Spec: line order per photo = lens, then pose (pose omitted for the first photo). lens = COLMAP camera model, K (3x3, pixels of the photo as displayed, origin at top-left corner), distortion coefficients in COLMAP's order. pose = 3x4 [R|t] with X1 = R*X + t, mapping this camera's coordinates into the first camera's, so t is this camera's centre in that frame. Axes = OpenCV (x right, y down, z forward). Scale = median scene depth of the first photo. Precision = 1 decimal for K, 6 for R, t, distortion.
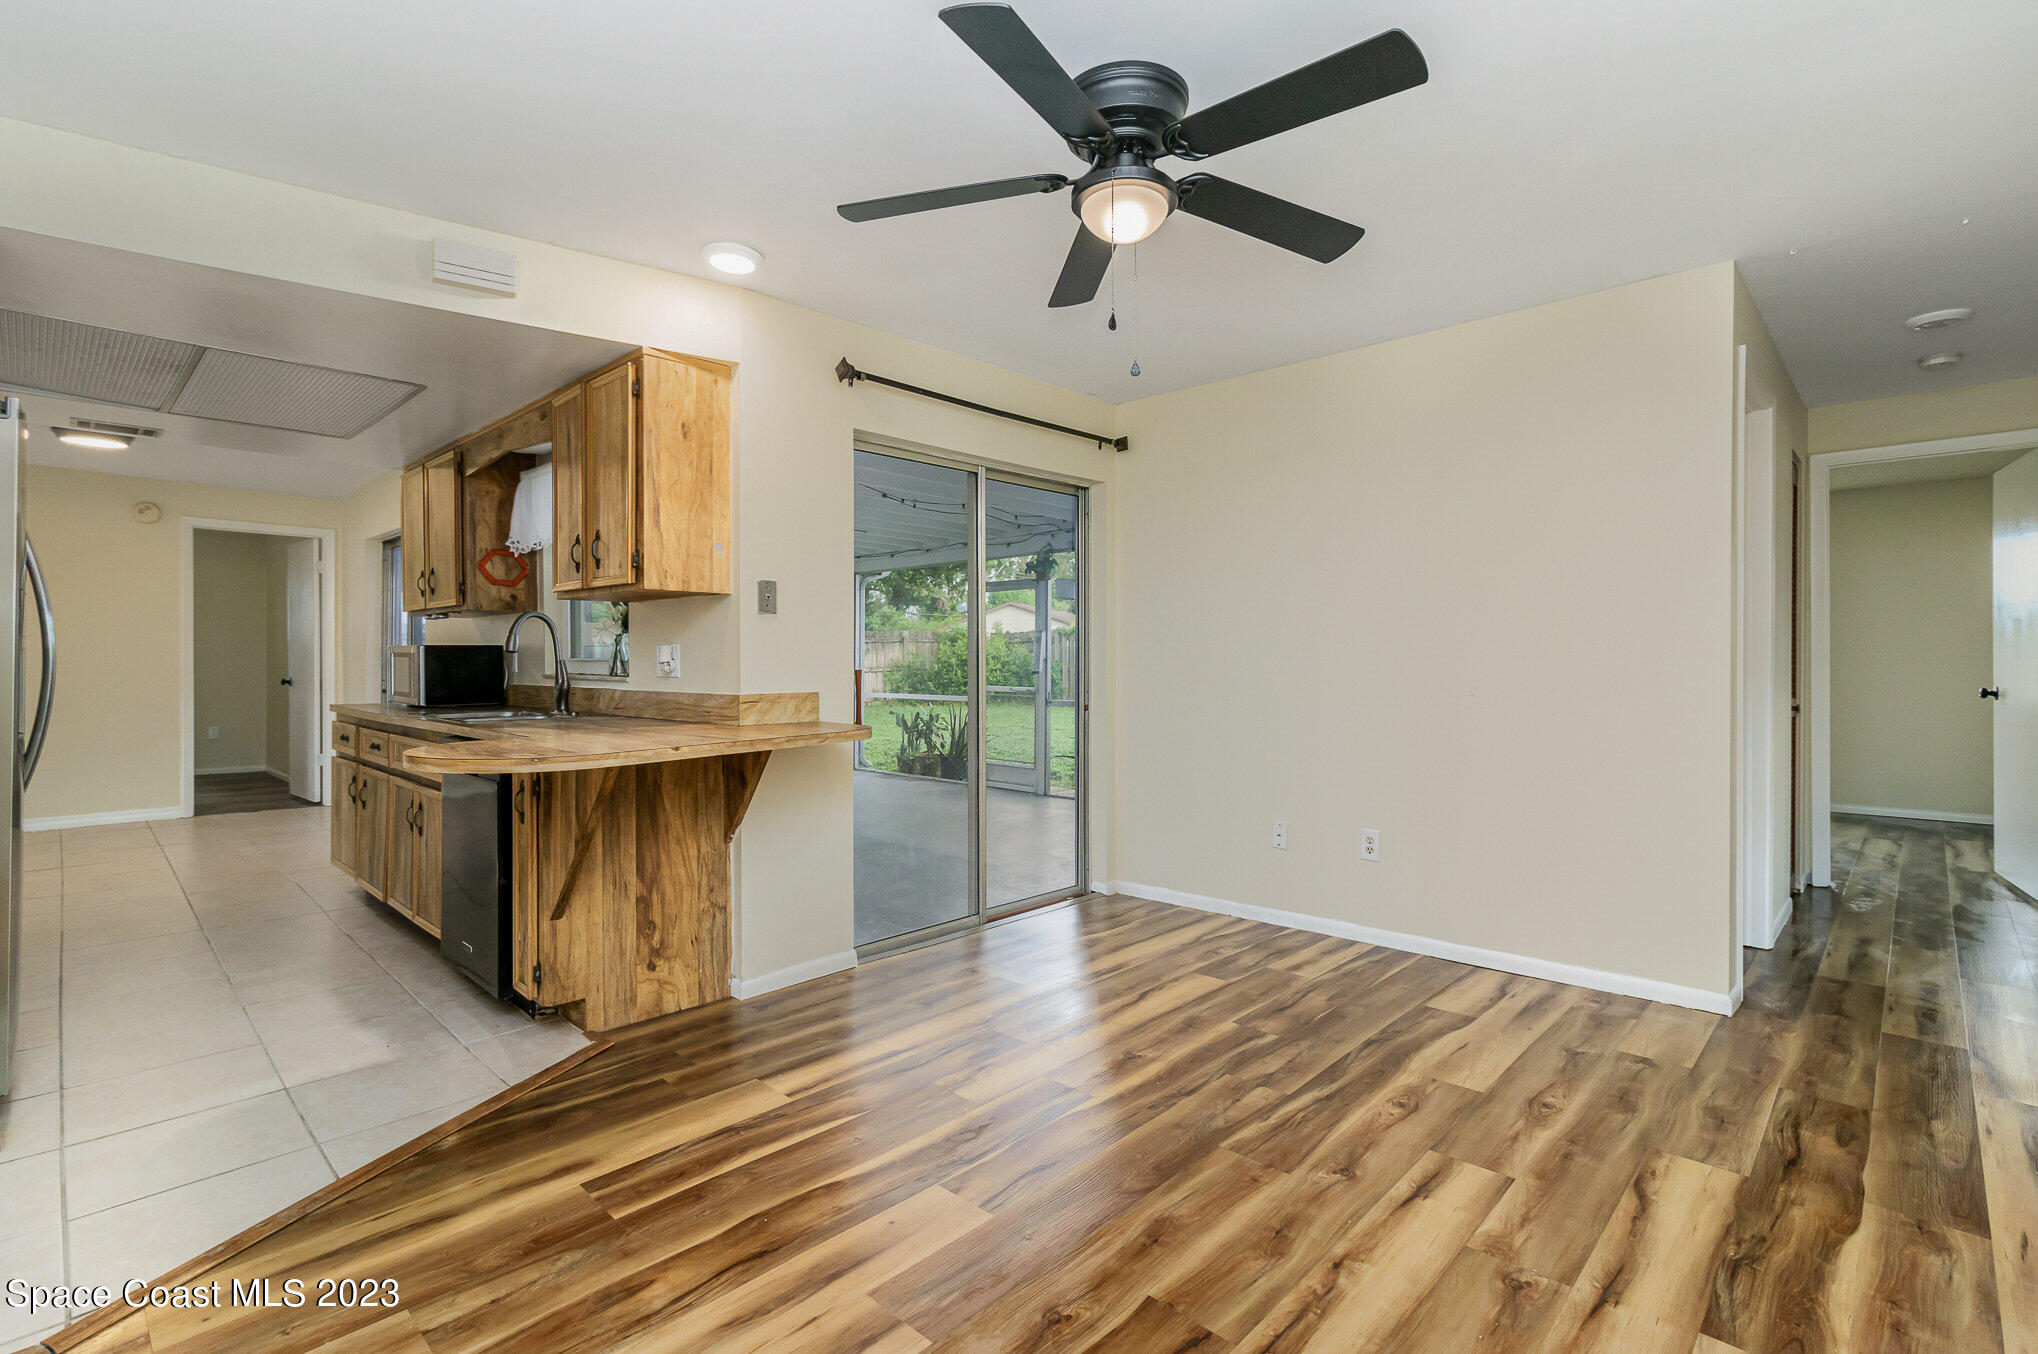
lens RADIAL K [[944.2, 0, 1017.5], [0, 944.2, 667.0], [0, 0, 1]] dist [-0.000919, -0.000757]
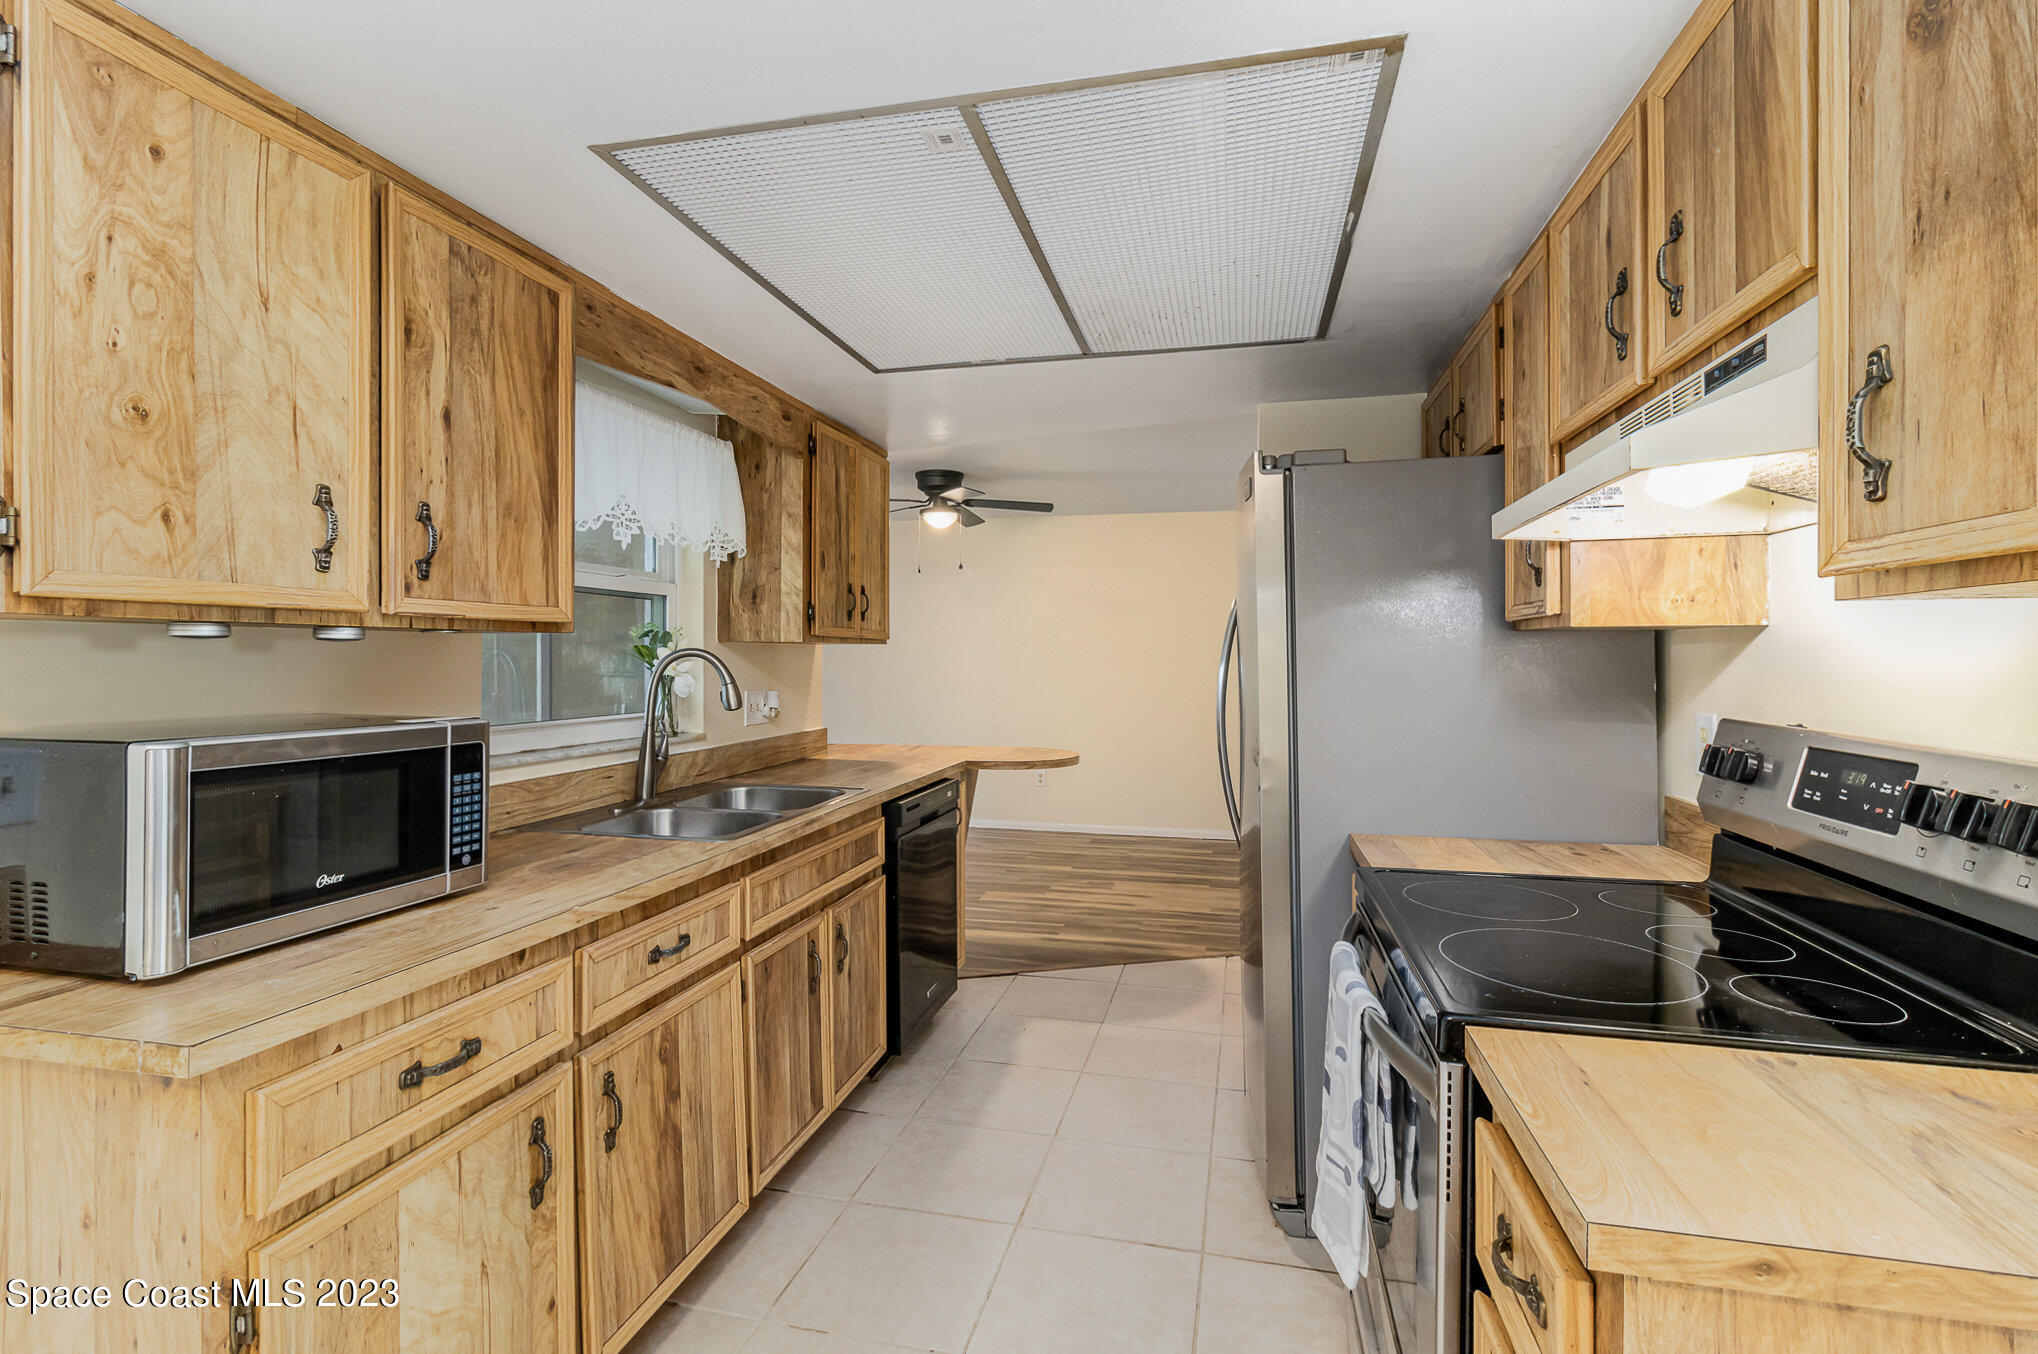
lens RADIAL K [[966.7, 0, 1014.8], [0, 966.7, 640.3], [0, 0, 1]] dist [-0.001902, -0.000541]
pose [[-0.510365, 0.014310, 0.859839, -1.095779], [0.008613, 0.999896, -0.011529, -0.048947], [-0.859915, 0.001522, -0.510436, 1.040958]]
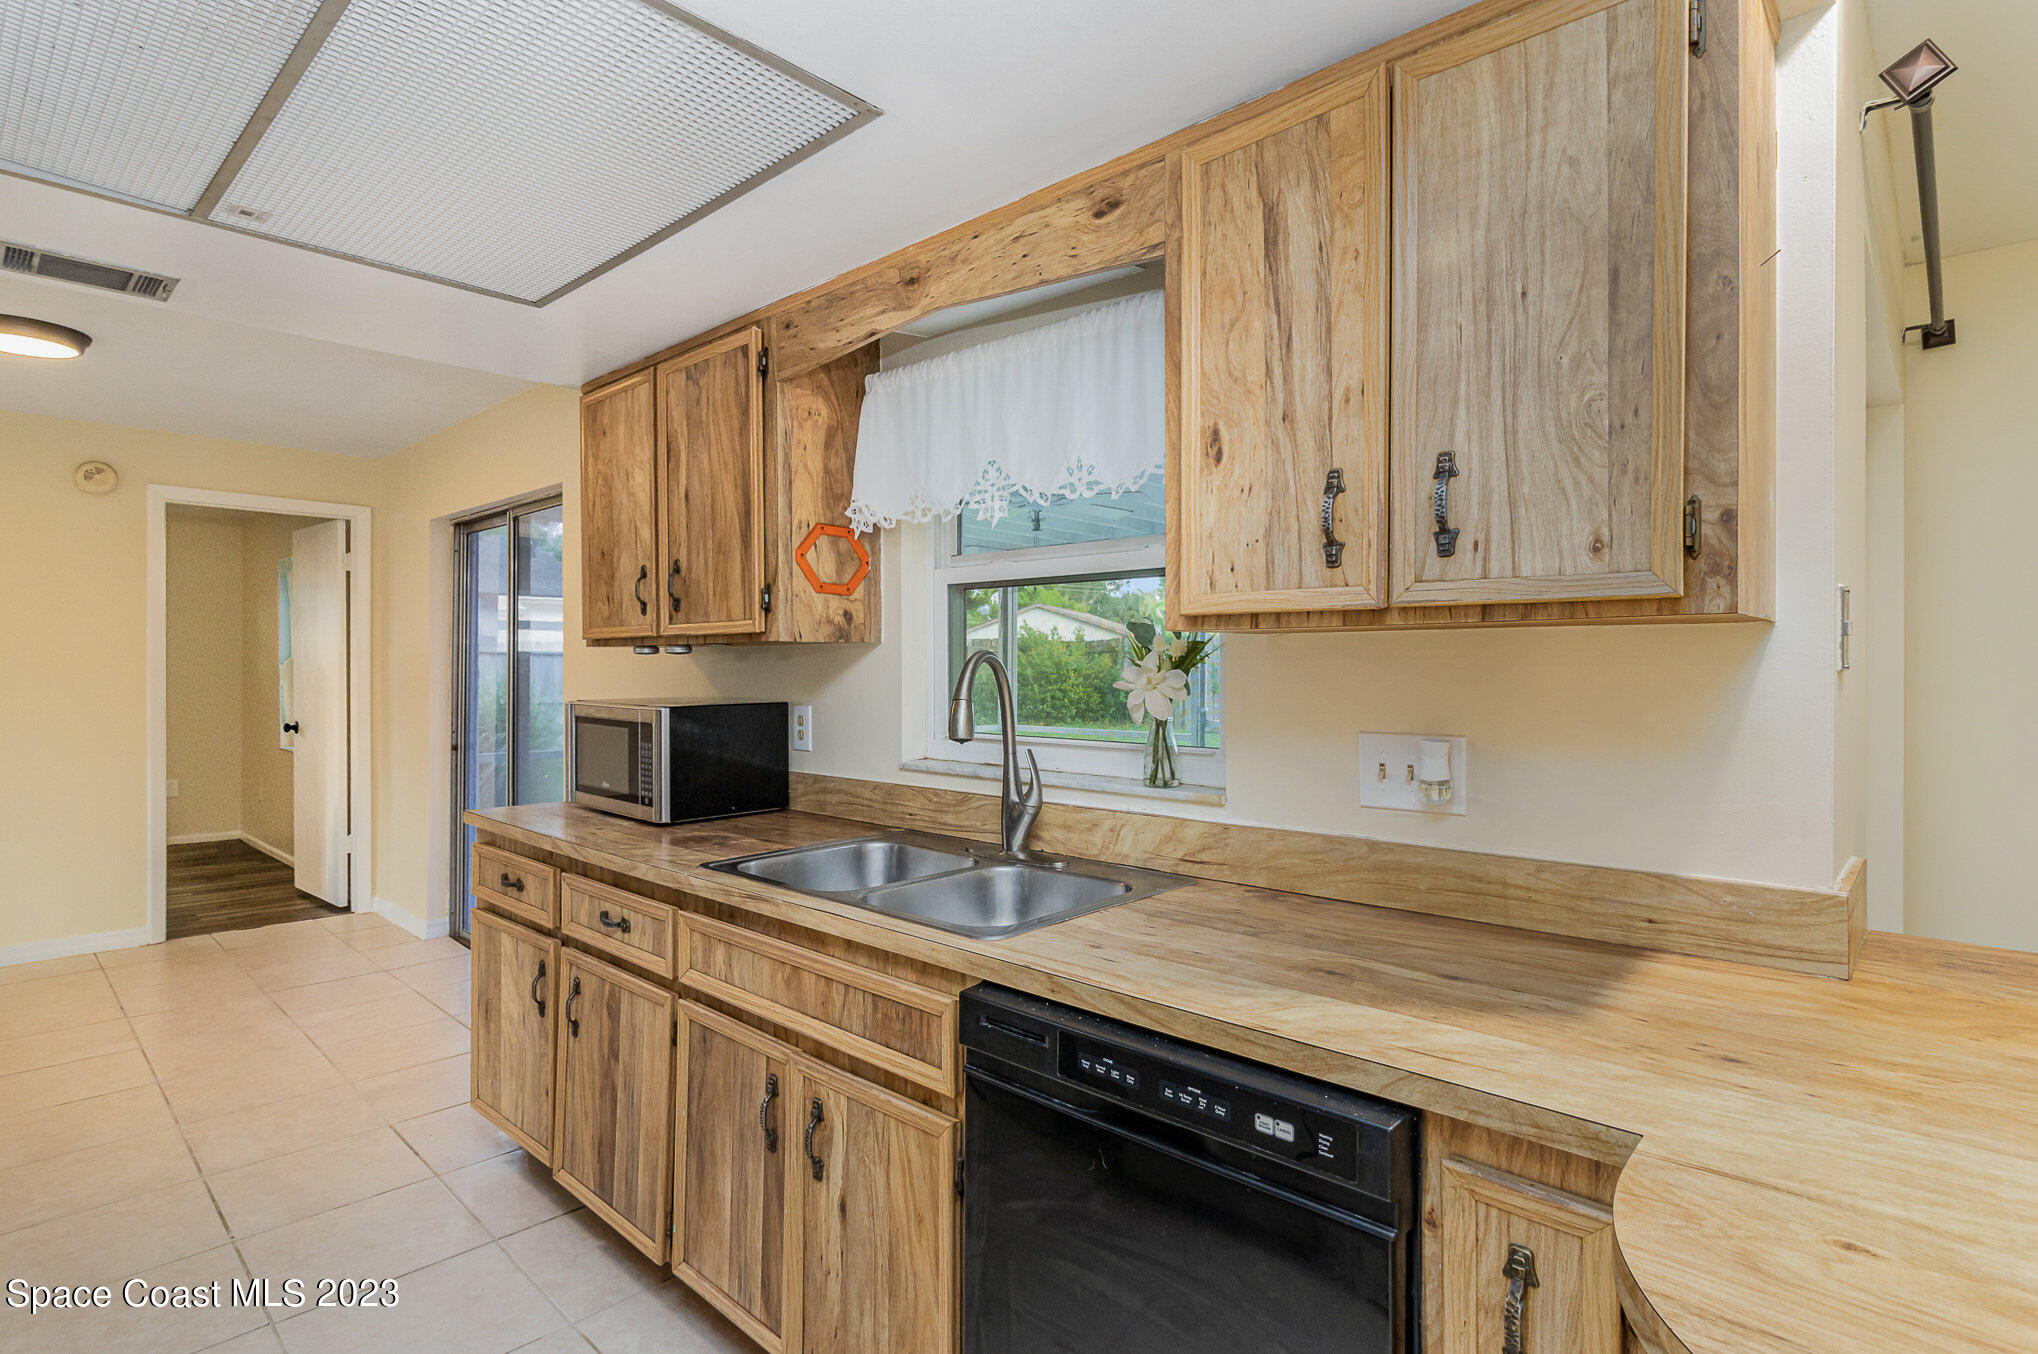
lens RADIAL K [[1010.9, 0, 1027.6], [0, 1010.9, 665.8], [0, 0, 1]] dist [-0.001848, -0.001167]
pose [[0.999757, -0.001395, 0.022001, -0.451463], [0.001545, 0.999976, -0.006800, -0.042812], [-0.021991, 0.006833, 0.999735, 0.443117]]
